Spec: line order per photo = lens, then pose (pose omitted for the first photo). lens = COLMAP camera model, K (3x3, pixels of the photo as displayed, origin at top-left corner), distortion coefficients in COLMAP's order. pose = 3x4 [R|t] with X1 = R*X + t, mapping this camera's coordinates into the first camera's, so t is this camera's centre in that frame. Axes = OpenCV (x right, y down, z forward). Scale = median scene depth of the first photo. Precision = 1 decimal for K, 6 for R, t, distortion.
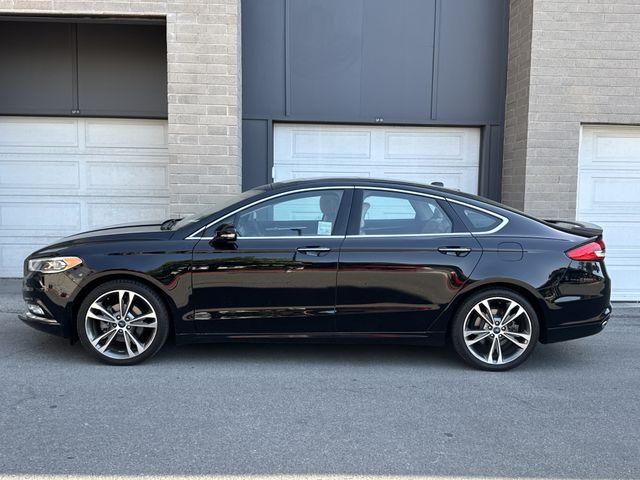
lens RADIAL K [[678.9, 0, 303.2], [0, 678.9, 218.6], [0, 0, 1]] dist [0.156289, -0.409382]
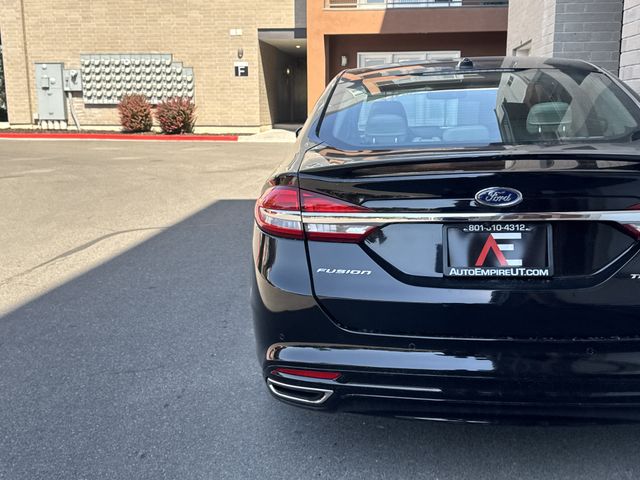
lens RADIAL K [[709.1, 0, 316.6], [0, 709.1, 238.1], [0, 0, 1]] dist [0.200680, -0.505005]
pose [[-0.172060, 0.172299, -0.969901, 0.877408], [-0.035520, 0.982859, 0.180903, -0.019999], [0.984446, 0.065577, -0.162990, 1.133438]]
